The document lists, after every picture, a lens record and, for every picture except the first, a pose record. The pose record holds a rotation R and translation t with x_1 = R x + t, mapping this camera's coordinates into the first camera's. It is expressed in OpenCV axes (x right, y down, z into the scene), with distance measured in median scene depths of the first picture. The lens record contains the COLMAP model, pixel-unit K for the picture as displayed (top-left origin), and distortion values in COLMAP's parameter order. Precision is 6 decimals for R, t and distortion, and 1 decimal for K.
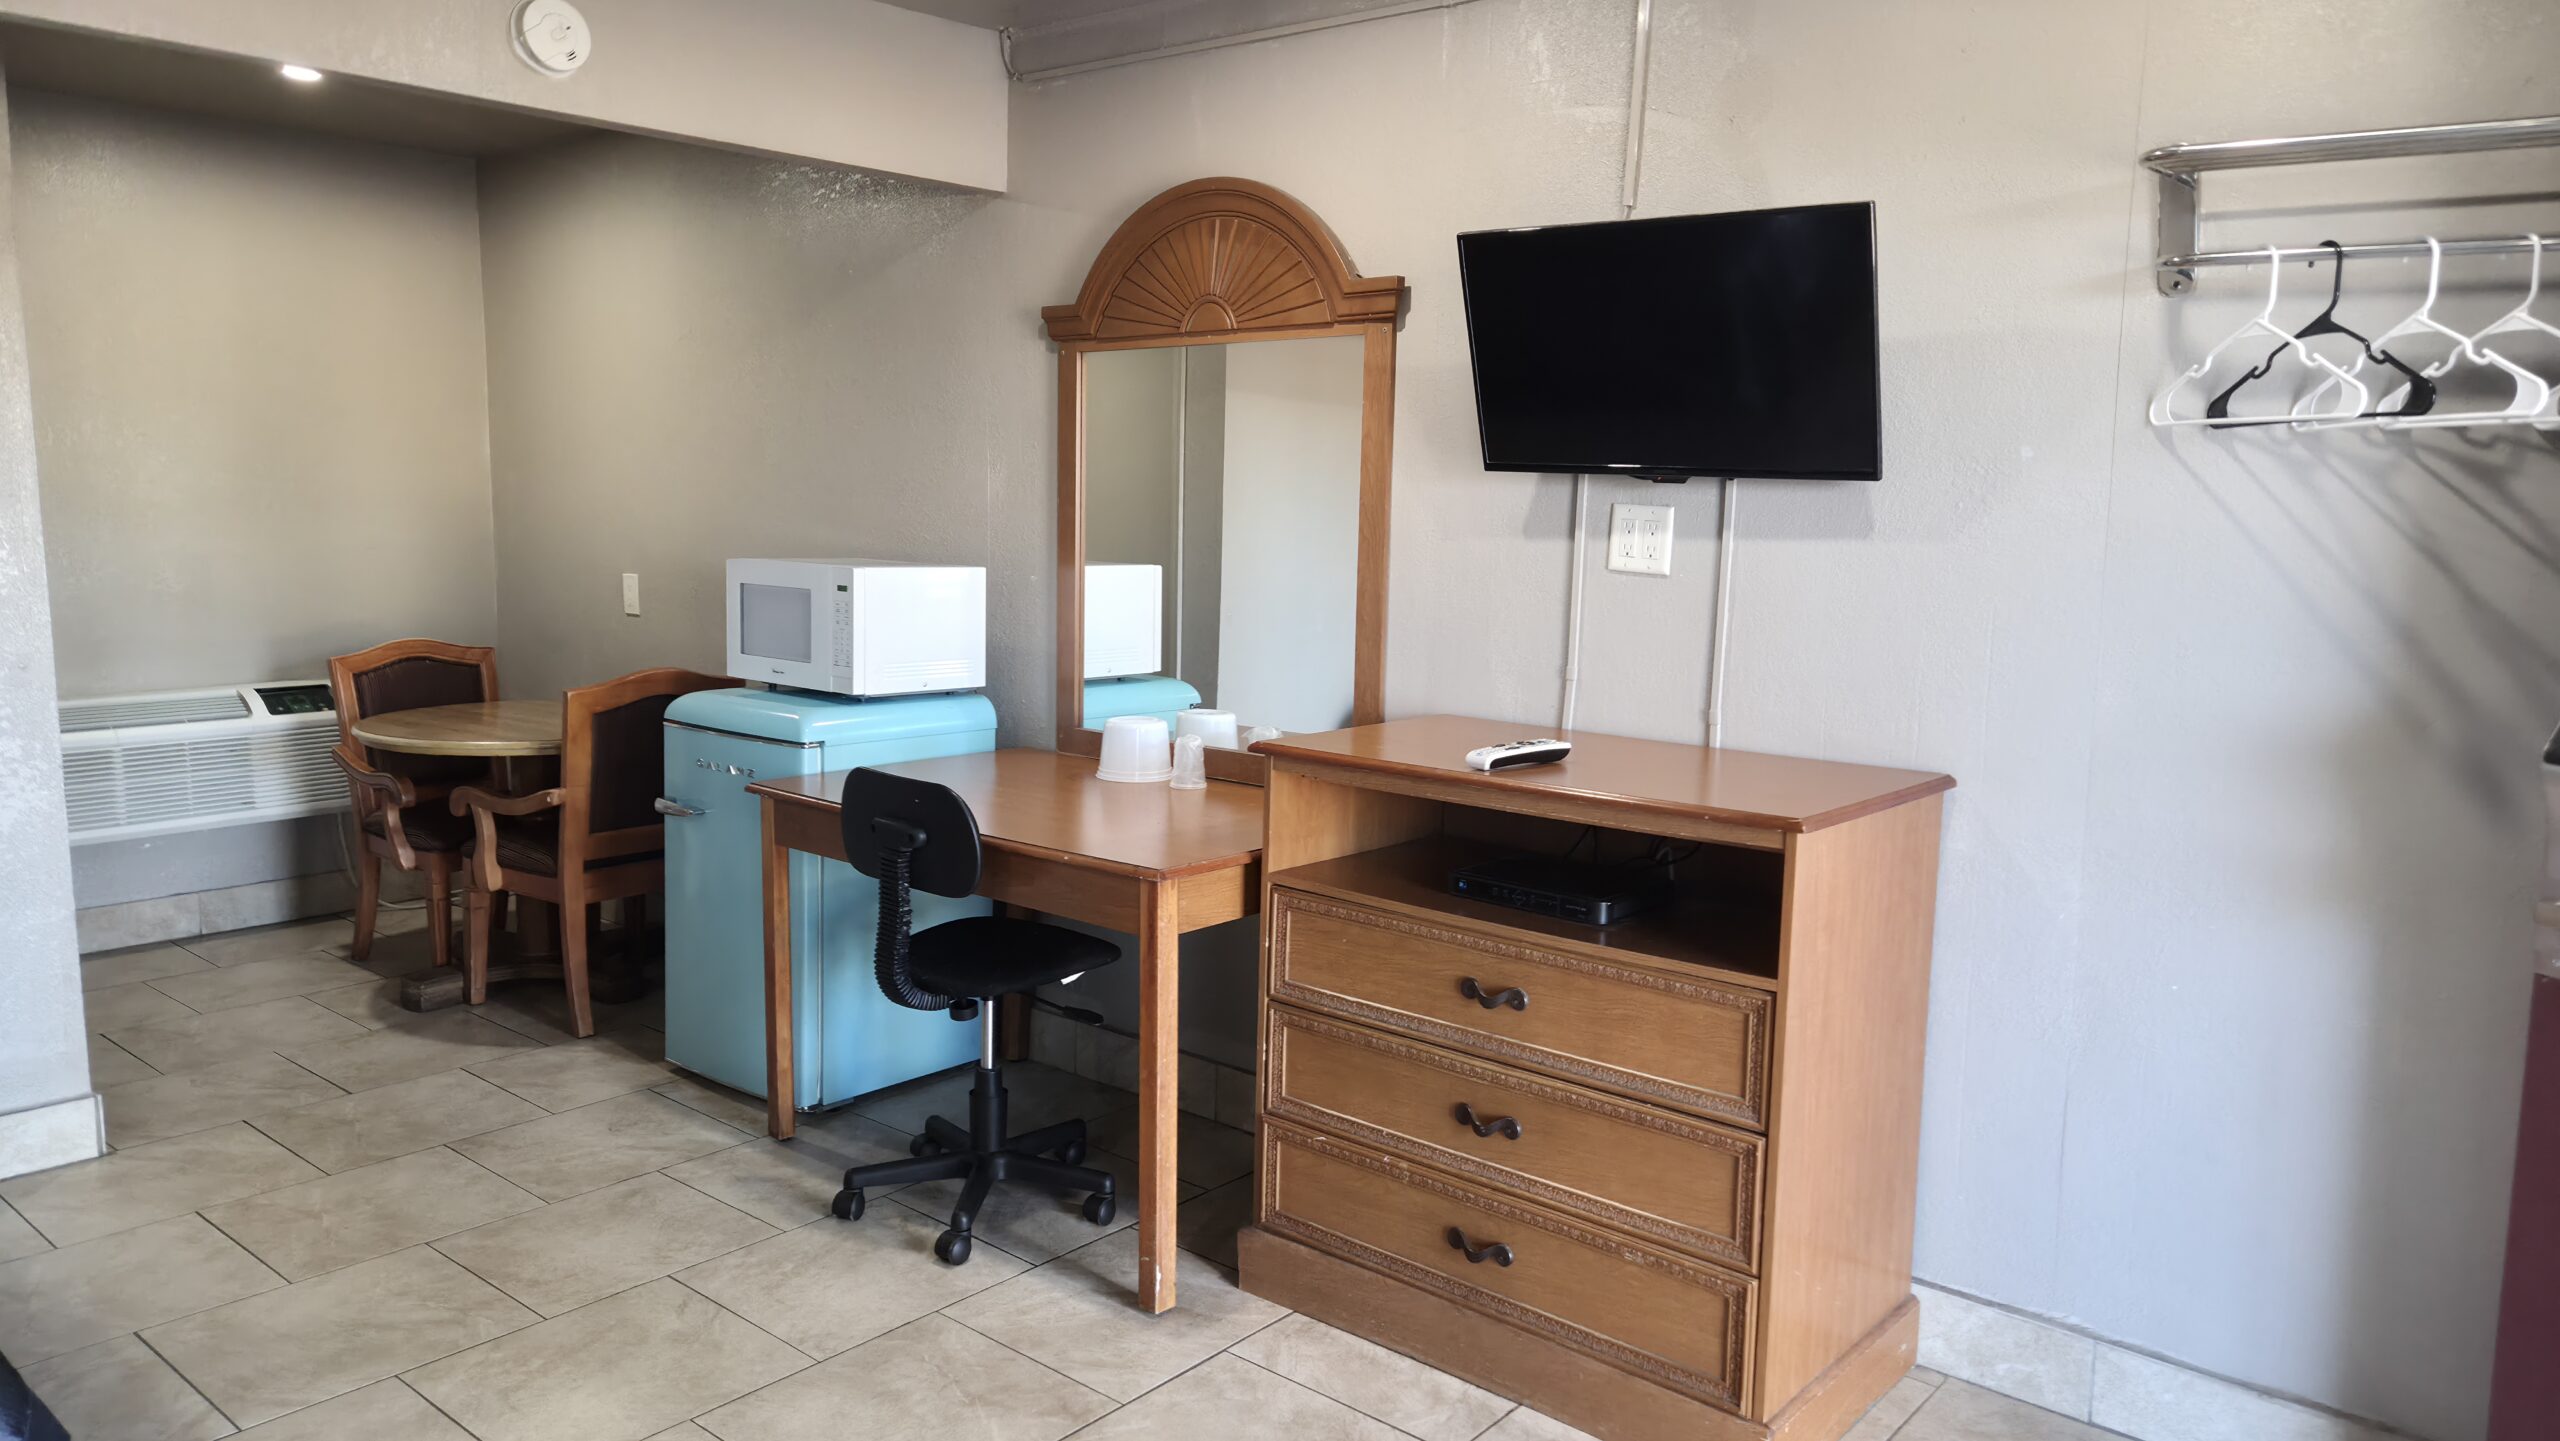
lens RADIAL K [[1742.8, 0, 1337.2], [0, 1742.8, 710.2], [0, 0, 1]] dist [0.081703, -0.072706]
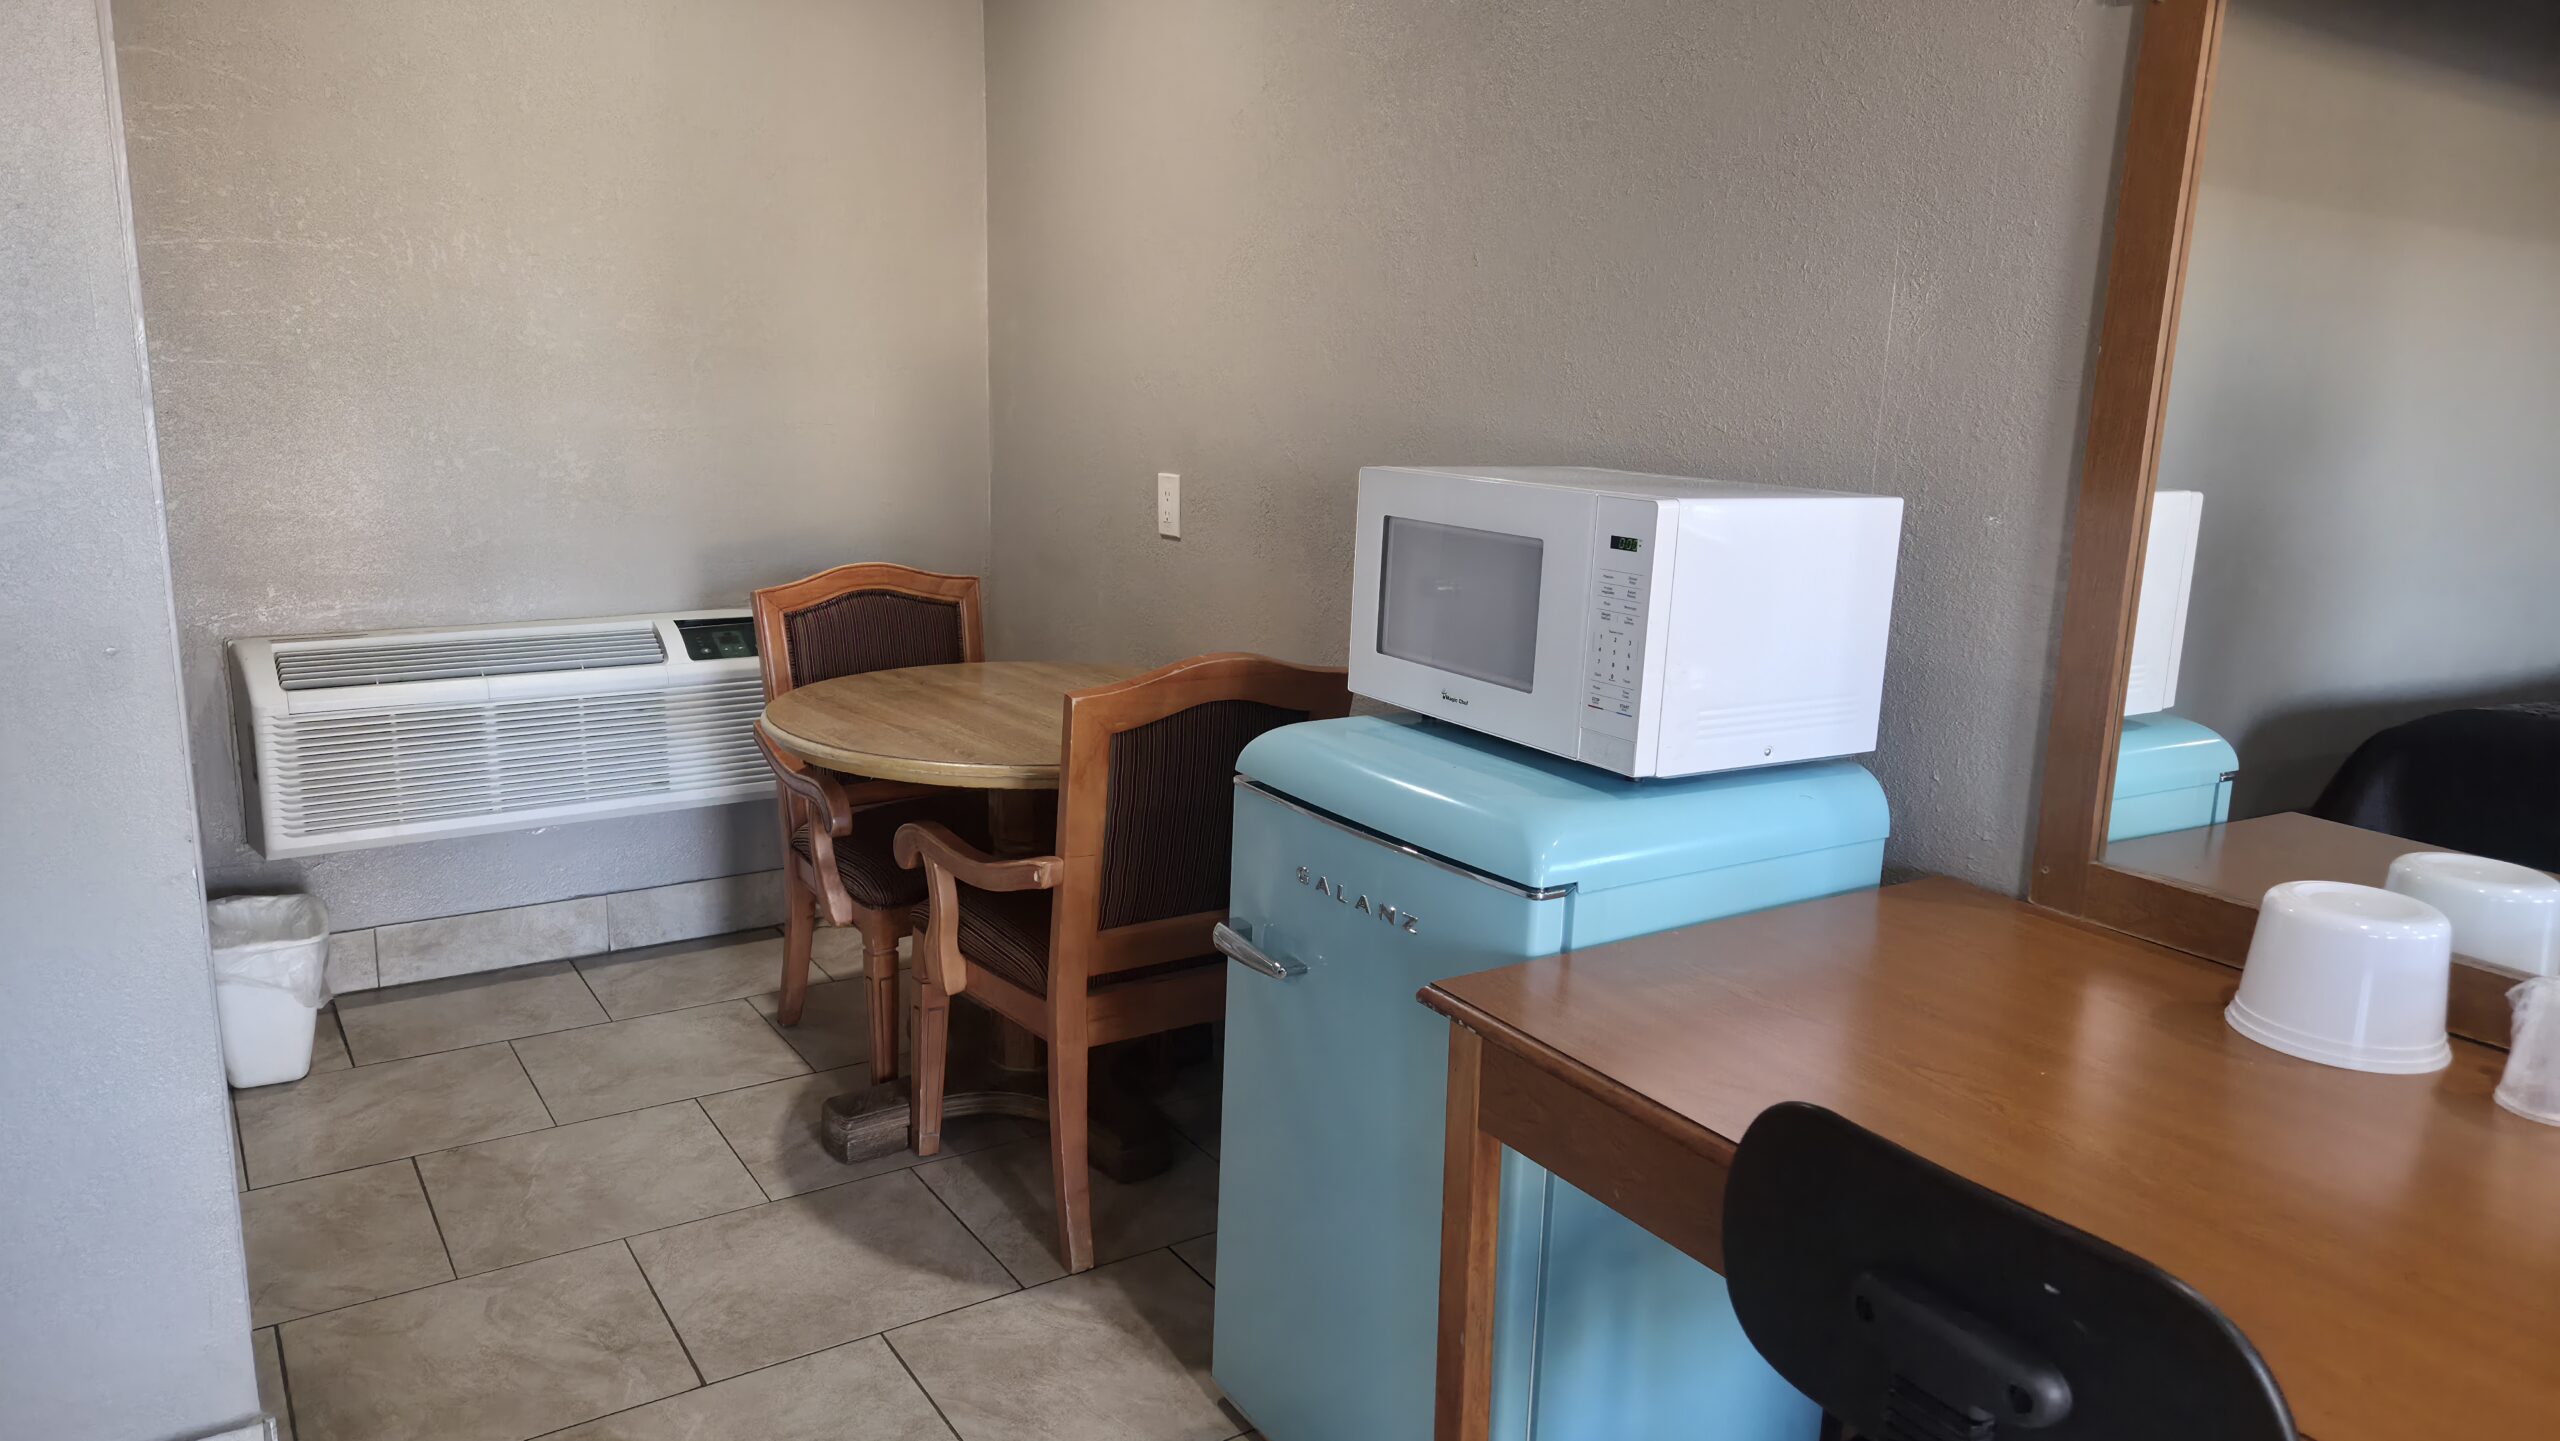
lens RADIAL K [[1742.8, 0, 1337.2], [0, 1742.8, 710.2], [0, 0, 1]] dist [0.081703, -0.072706]
pose [[0.963530, 0.061927, -0.260335, -0.193521], [-0.044048, 0.996288, 0.073965, -0.046972], [0.263949, -0.059800, 0.962681, 0.450472]]
